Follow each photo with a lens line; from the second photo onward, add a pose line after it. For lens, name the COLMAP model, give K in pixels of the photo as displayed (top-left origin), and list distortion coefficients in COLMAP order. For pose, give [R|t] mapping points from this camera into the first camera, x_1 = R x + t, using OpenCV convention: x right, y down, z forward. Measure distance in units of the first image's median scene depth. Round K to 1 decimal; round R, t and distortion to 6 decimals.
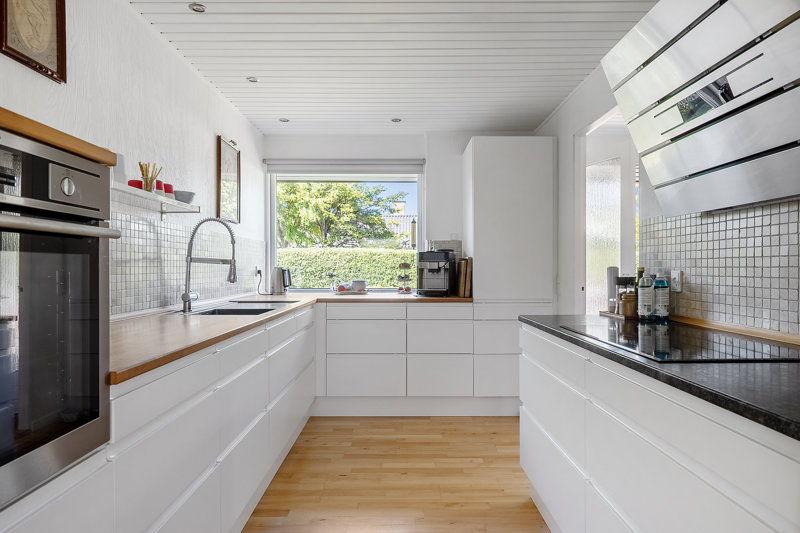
lens RADIAL K [[478.2, 0, 400.6], [0, 478.2, 267.4], [0, 0, 1]] dist [-0.002824, -0.000144]
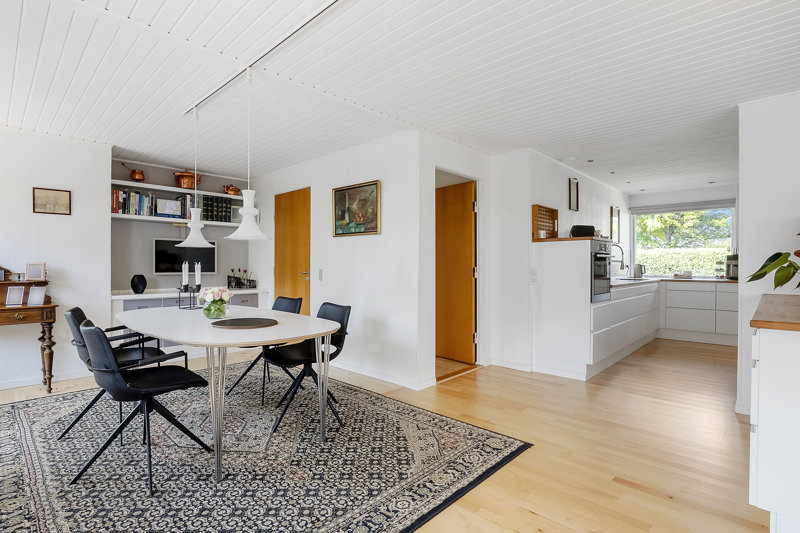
lens RADIAL K [[410.4, 0, 396.9], [0, 410.4, 269.3], [0, 0, 1]] dist [-0.020303, 0.003837]
pose [[0.732310, 0.009819, -0.680900, 0.075082], [-0.002695, 0.999930, 0.011521, 0.002944], [0.680966, -0.006602, 0.732285, -0.424455]]
